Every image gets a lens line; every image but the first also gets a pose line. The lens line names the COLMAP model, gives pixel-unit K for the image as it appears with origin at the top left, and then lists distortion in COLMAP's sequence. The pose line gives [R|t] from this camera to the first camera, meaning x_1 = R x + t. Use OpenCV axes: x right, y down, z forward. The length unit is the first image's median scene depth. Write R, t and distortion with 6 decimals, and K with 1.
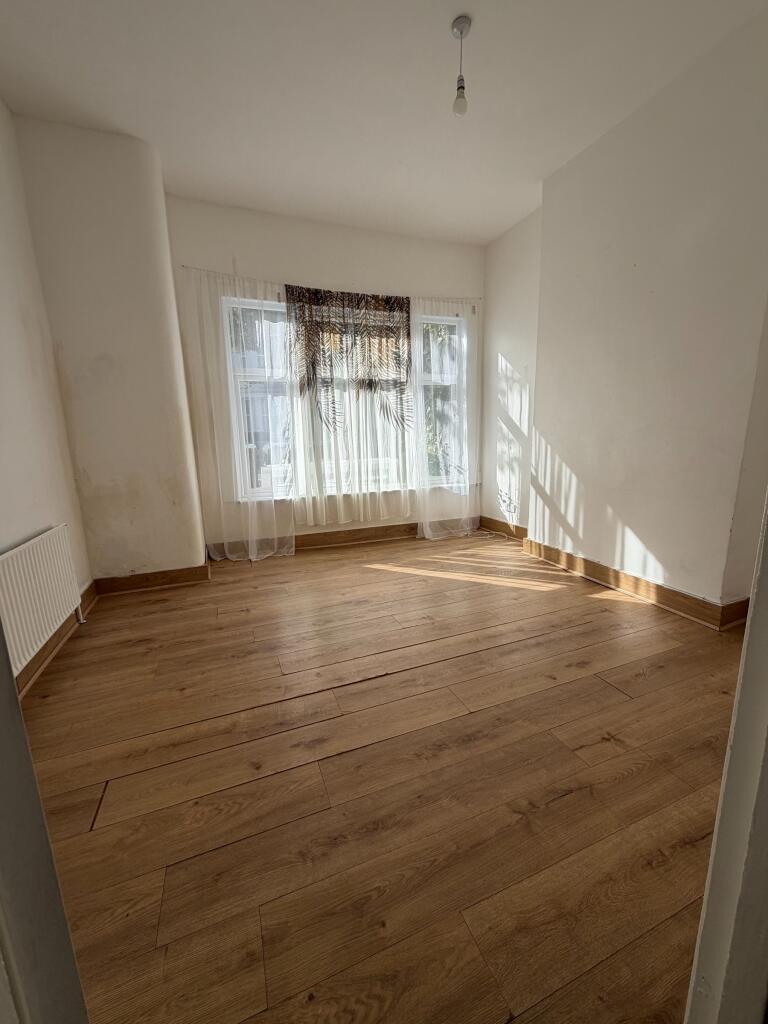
lens RADIAL K [[403.8, 0, 379.8], [0, 403.8, 515.7], [0, 0, 1]] dist [-0.009019, -0.000101]
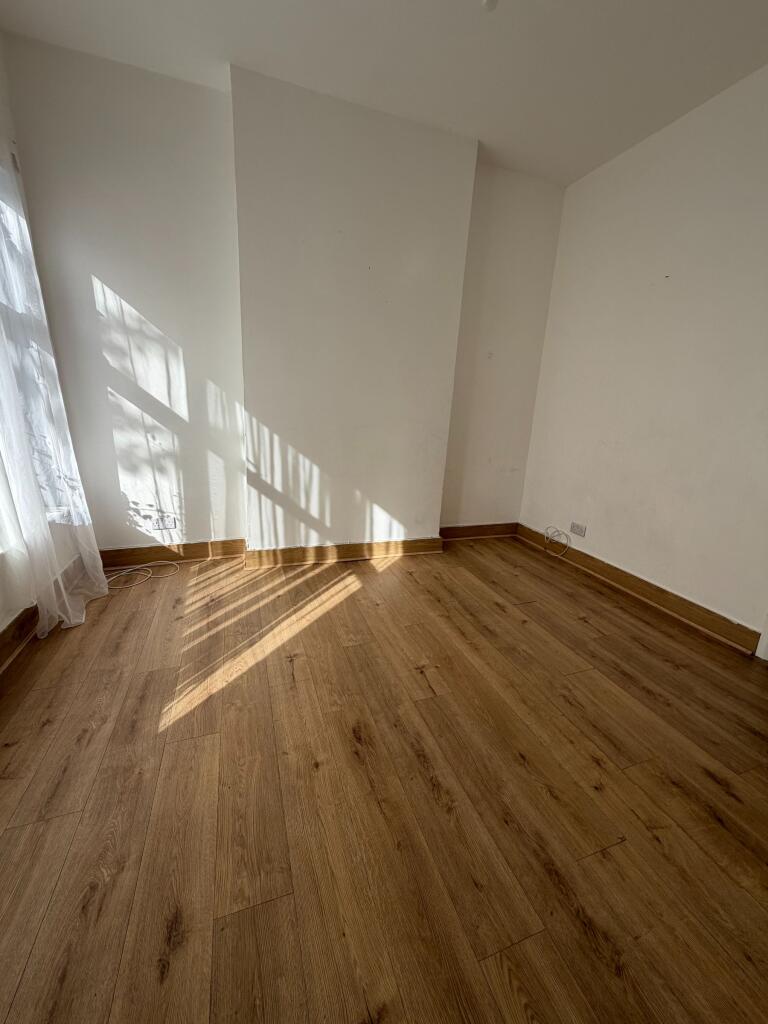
lens RADIAL K [[403.8, 0, 380.3], [0, 403.8, 513.9], [0, 0, 1]] dist [-0.009019, -0.000101]
pose [[0.030309, -0.247090, 0.968518, -0.426259], [0.160133, 0.957648, 0.239305, -0.179567], [-0.986630, 0.147838, 0.068593, 0.730927]]
